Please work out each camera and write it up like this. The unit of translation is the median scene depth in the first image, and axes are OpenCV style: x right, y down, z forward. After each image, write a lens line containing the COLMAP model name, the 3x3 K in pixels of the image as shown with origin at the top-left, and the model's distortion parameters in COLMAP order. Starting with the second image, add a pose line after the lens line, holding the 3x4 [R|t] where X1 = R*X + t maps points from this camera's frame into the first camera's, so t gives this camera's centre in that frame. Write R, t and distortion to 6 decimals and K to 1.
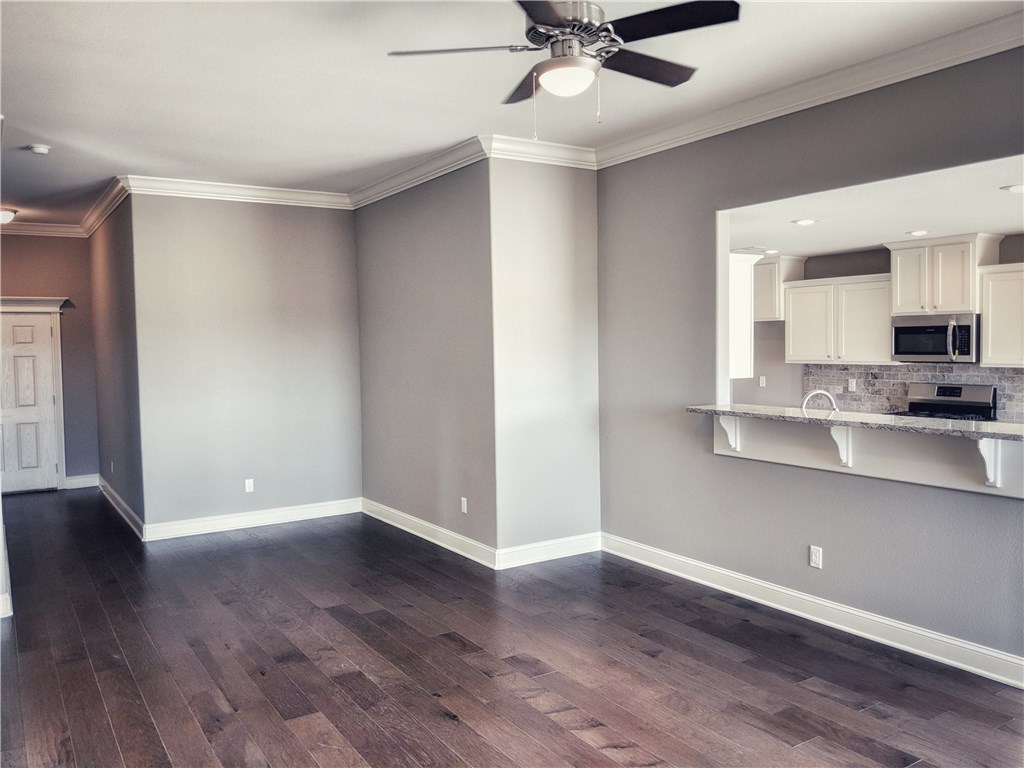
lens RADIAL K [[819.7, 0, 510.0], [0, 819.7, 387.4], [0, 0, 1]] dist [0.062708, -0.124324]
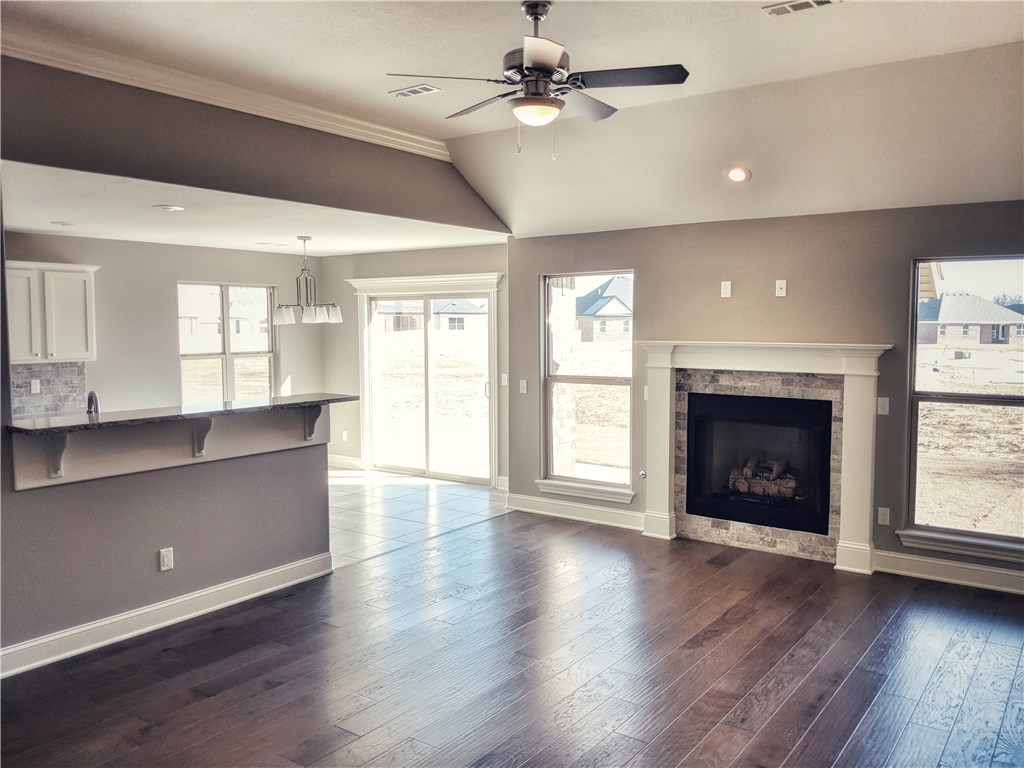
lens RADIAL K [[819.7, 0, 509.3], [0, 819.7, 382.6], [0, 0, 1]] dist [0.062708, -0.124324]
pose [[-0.360264, -0.049837, 0.931518, -0.469217], [0.064993, 0.994804, 0.078359, -0.035436], [-0.930584, 0.088772, -0.355153, 0.670445]]
